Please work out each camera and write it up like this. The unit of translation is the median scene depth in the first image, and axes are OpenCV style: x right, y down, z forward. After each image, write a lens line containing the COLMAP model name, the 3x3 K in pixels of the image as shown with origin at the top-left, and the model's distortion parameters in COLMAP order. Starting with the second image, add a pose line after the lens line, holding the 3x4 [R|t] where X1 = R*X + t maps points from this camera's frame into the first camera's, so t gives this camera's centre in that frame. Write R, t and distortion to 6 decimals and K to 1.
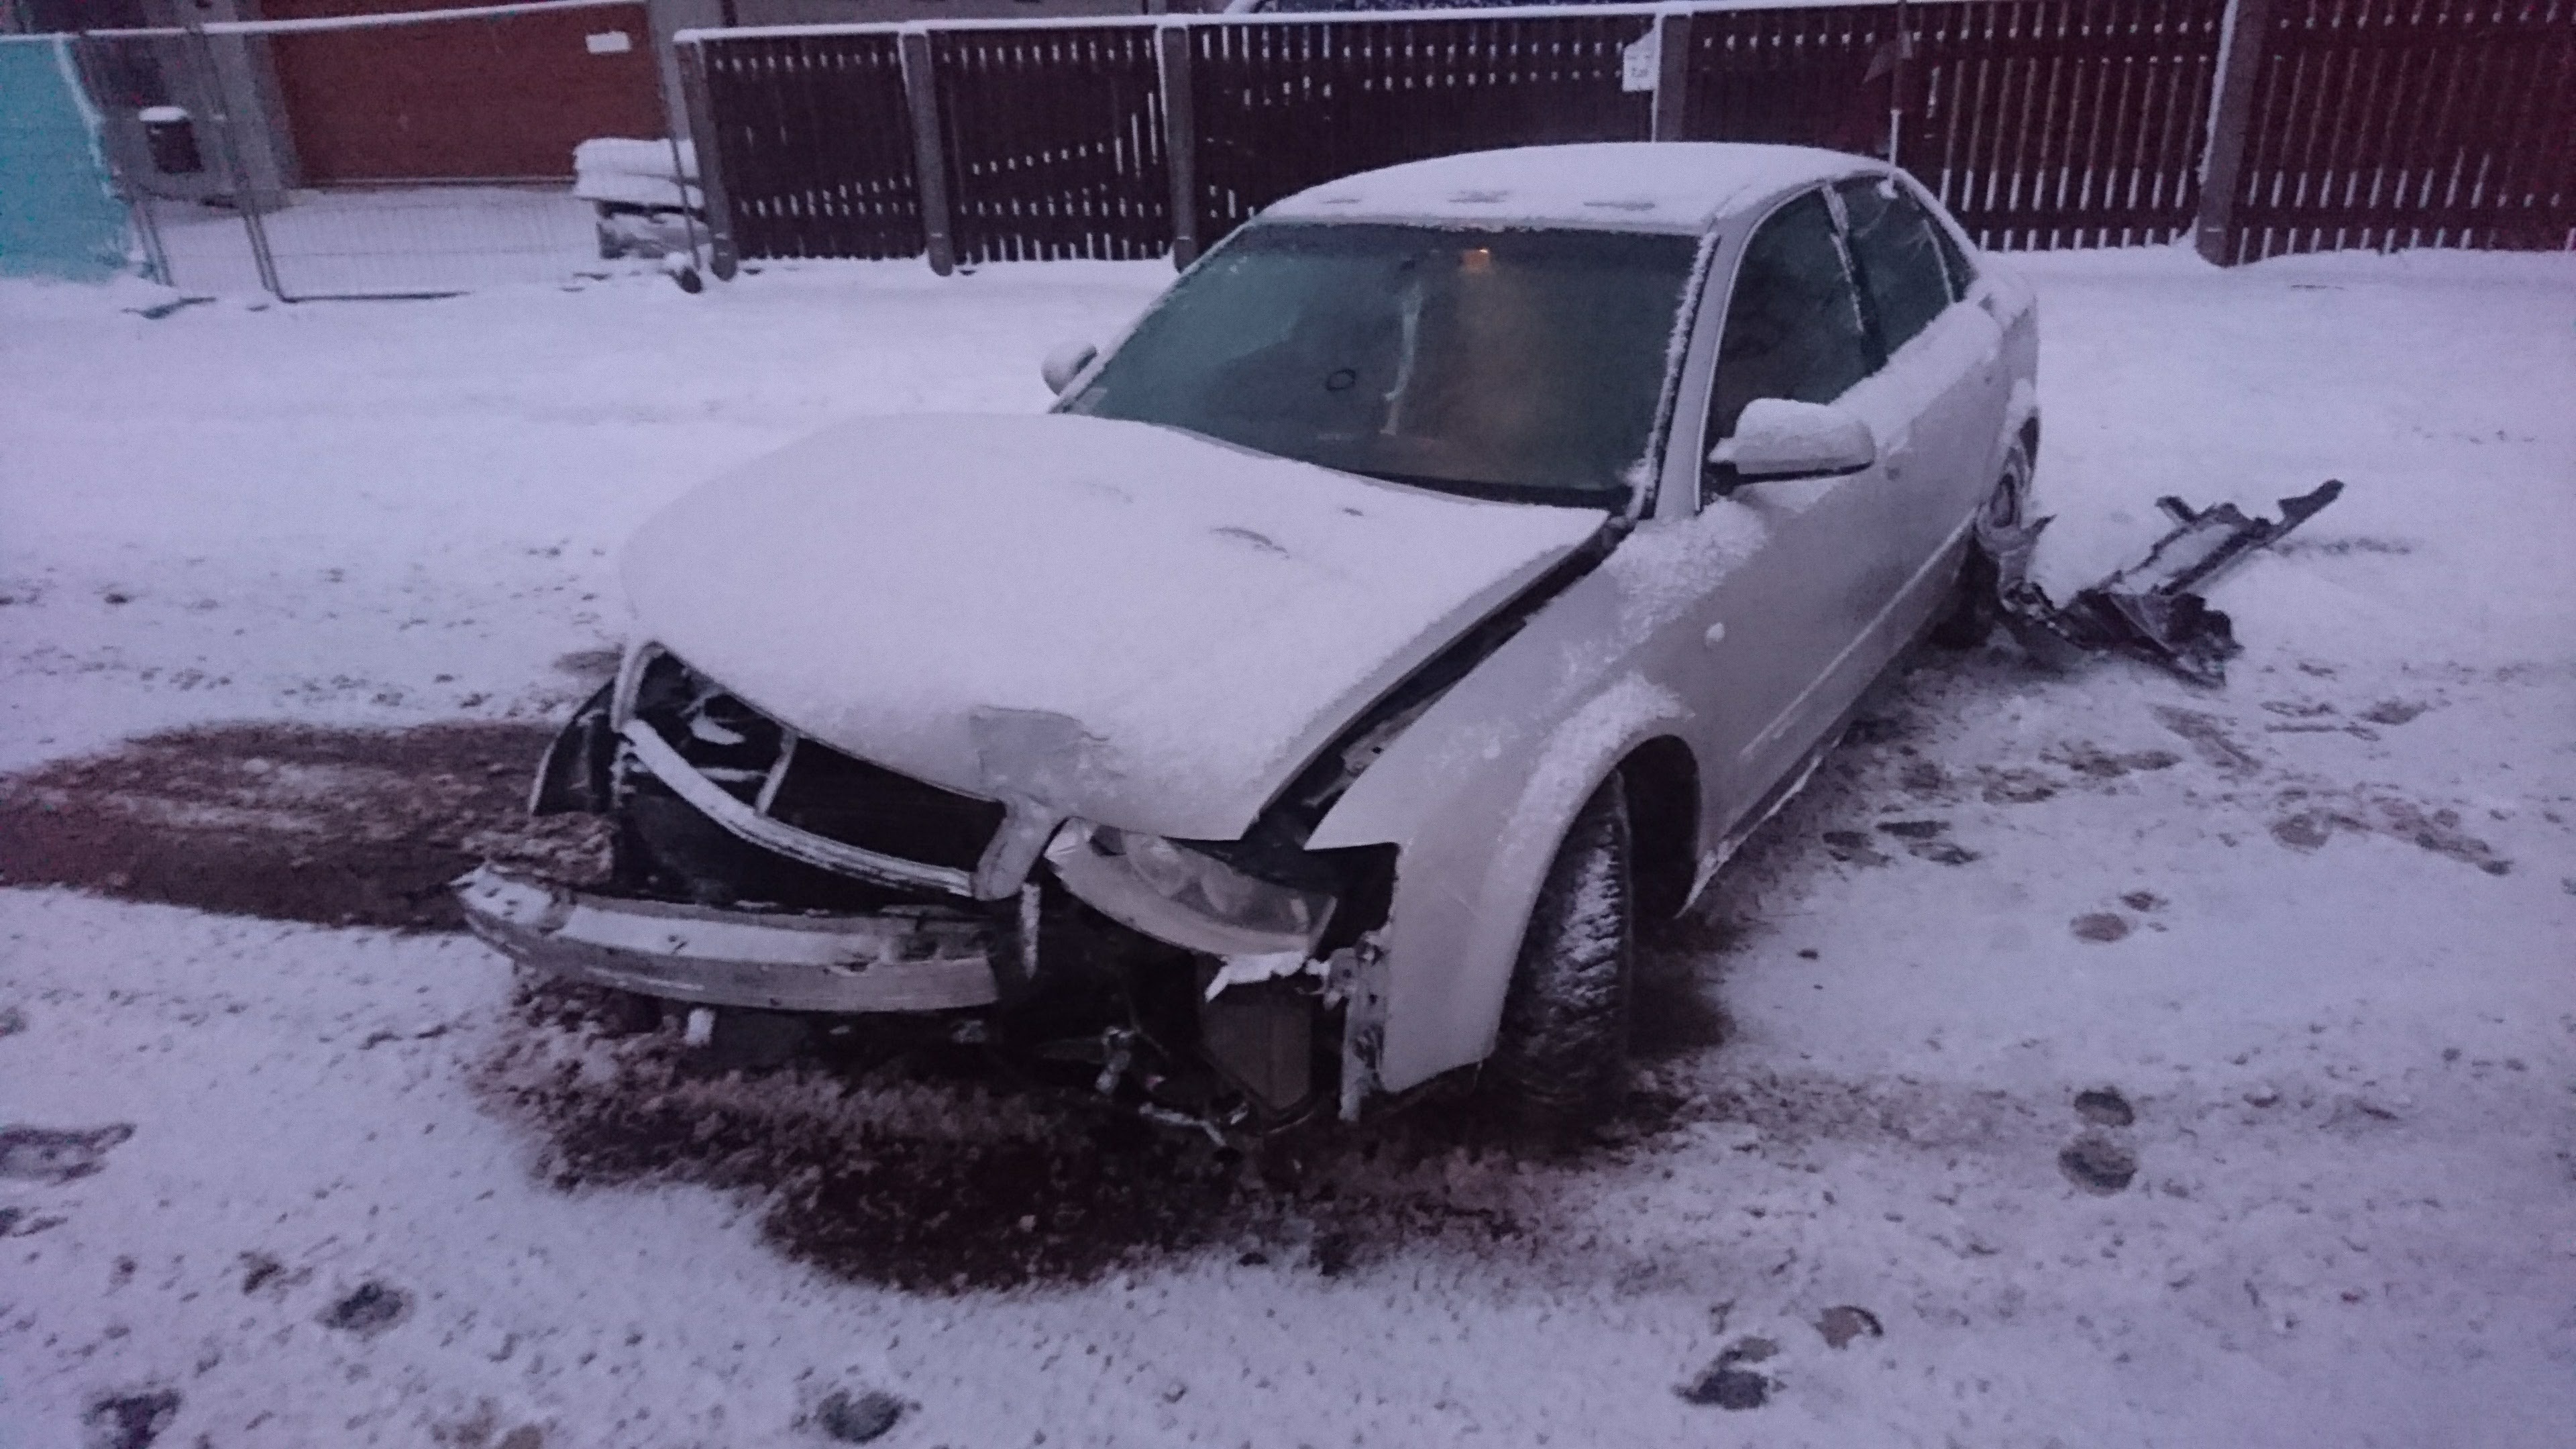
lens RADIAL K [[1980.5, 0, 1288.0], [0, 1980.5, 724.5], [0, 0, 1]] dist [0.169385, 0.002620]
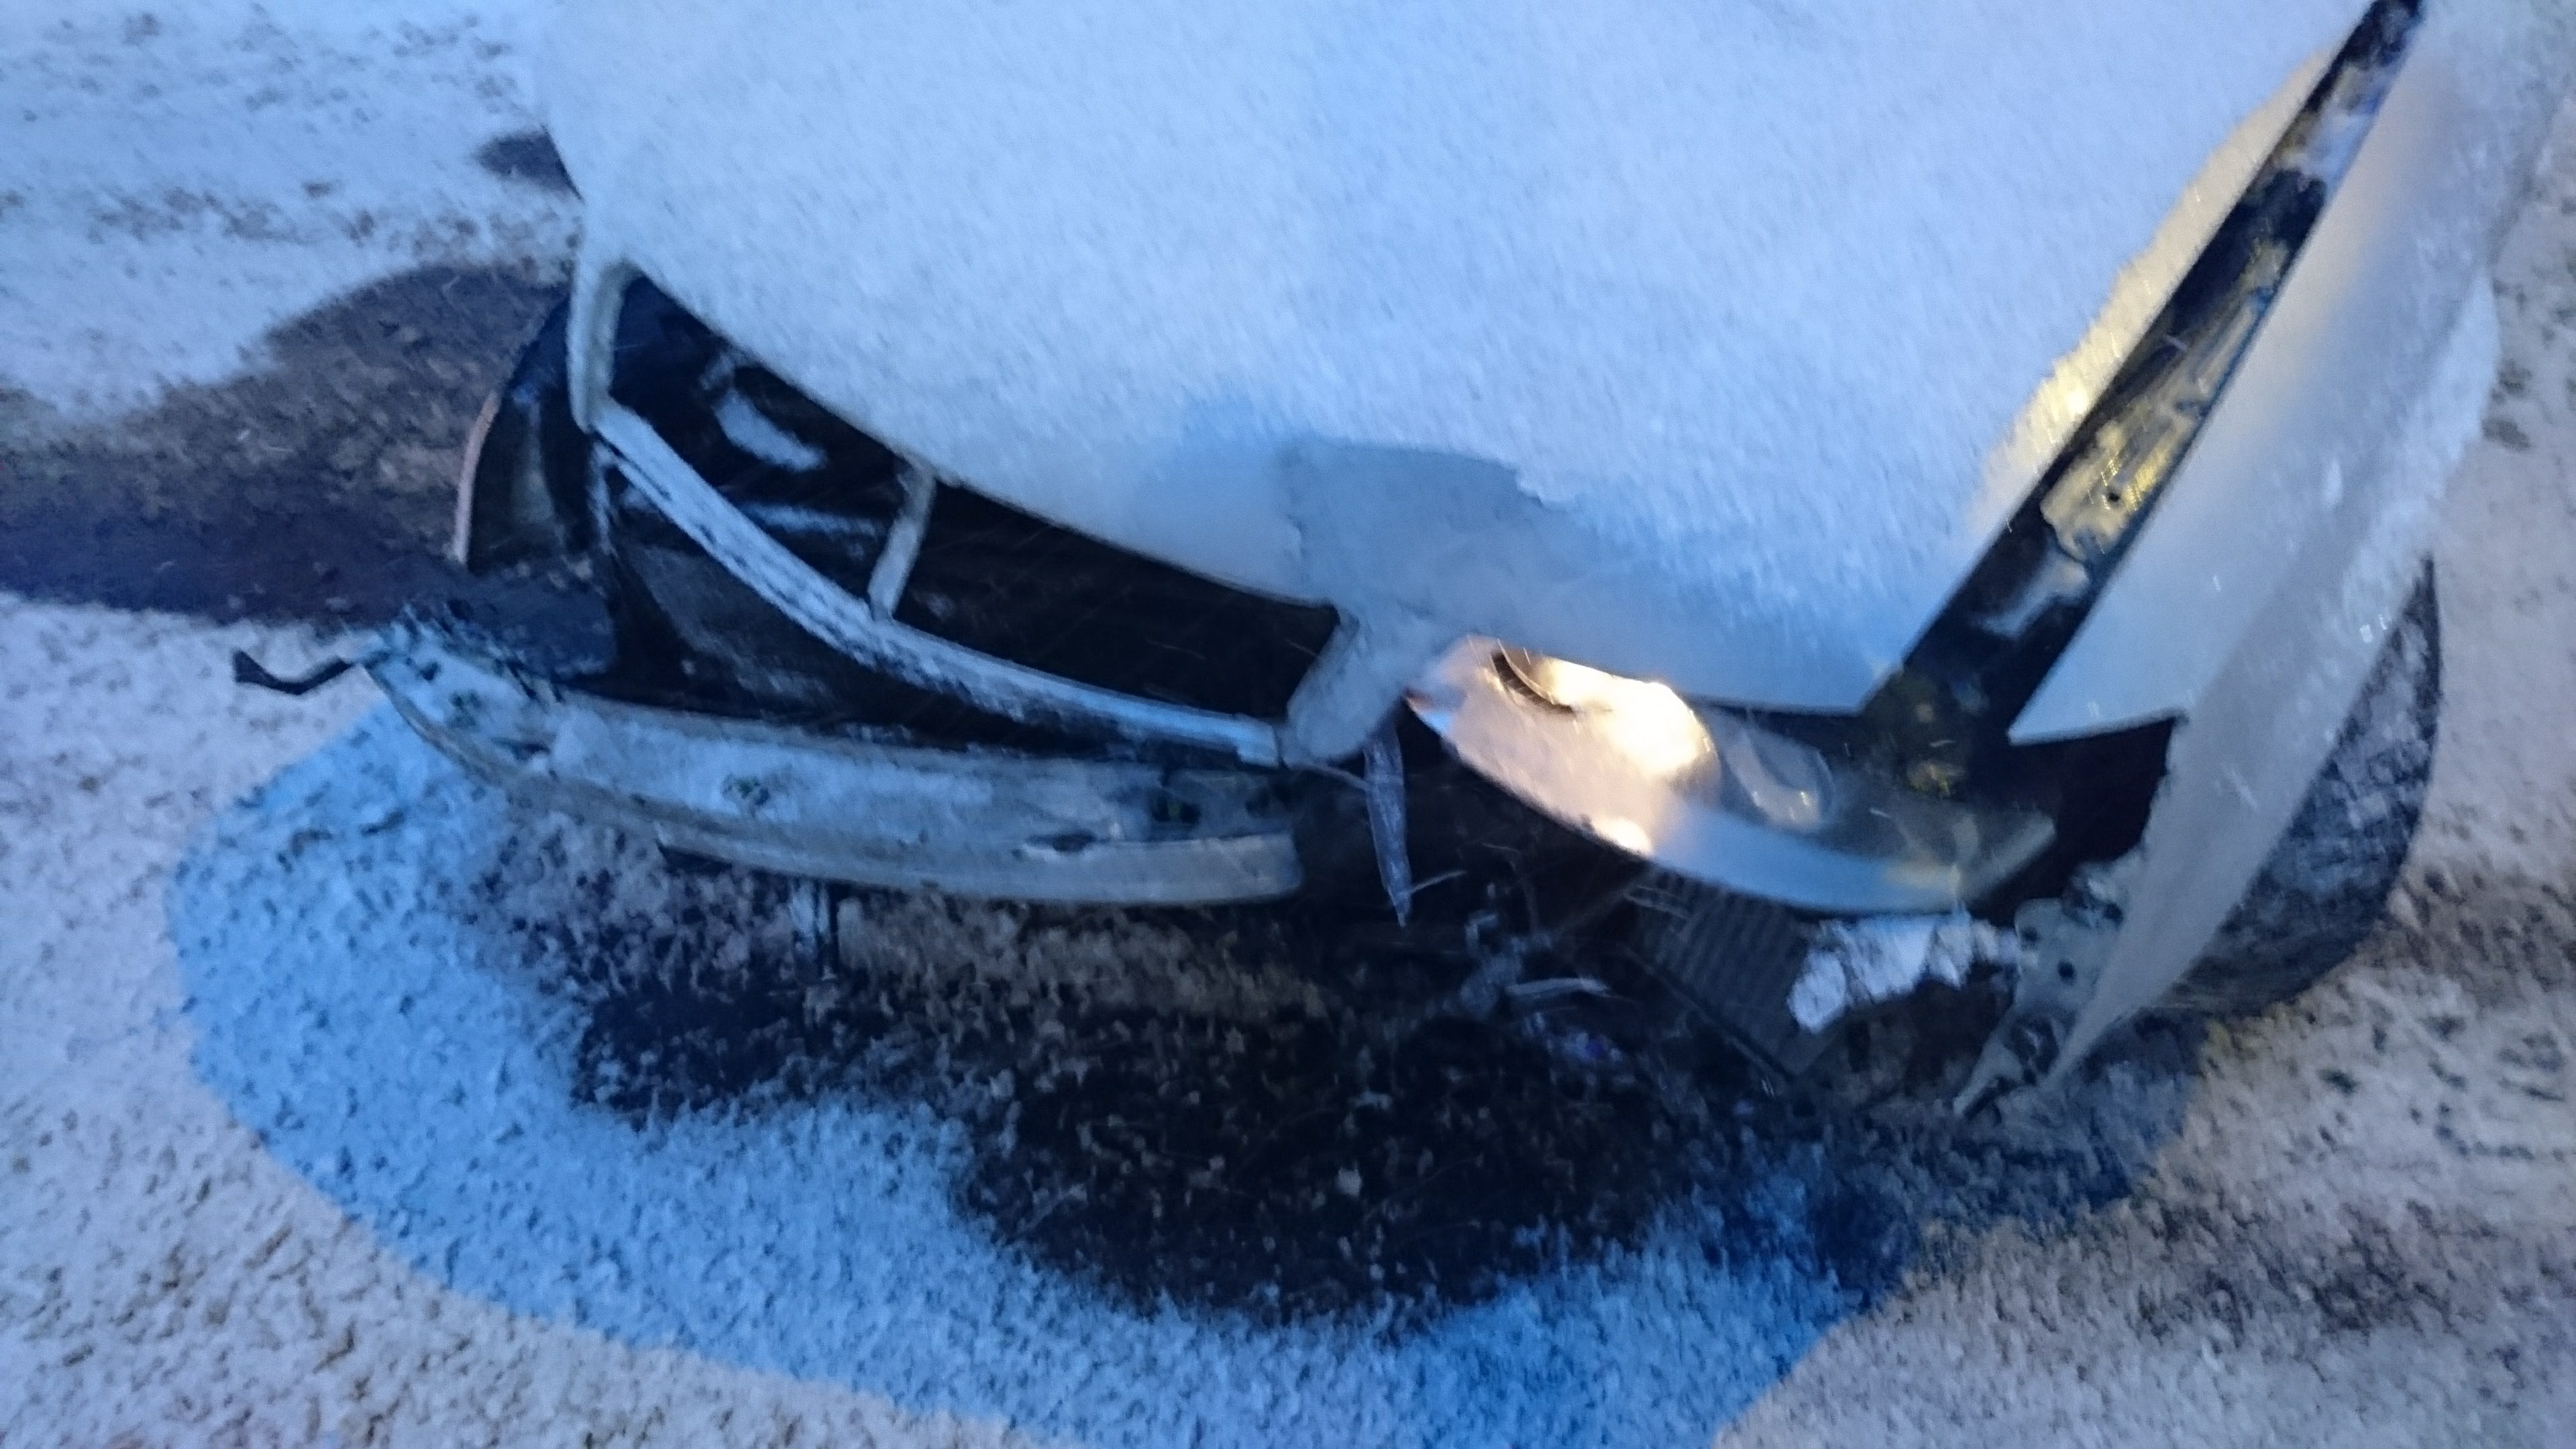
lens RADIAL K [[1716.4, 0, 1288.0], [0, 1716.4, 724.5], [0, 0, 1]] dist [0.138231, -0.171786]
pose [[0.998312, -0.037682, 0.044198, -0.163649], [0.019727, 0.935718, 0.352196, -0.086322], [-0.054629, -0.350729, 0.934882, 0.509765]]
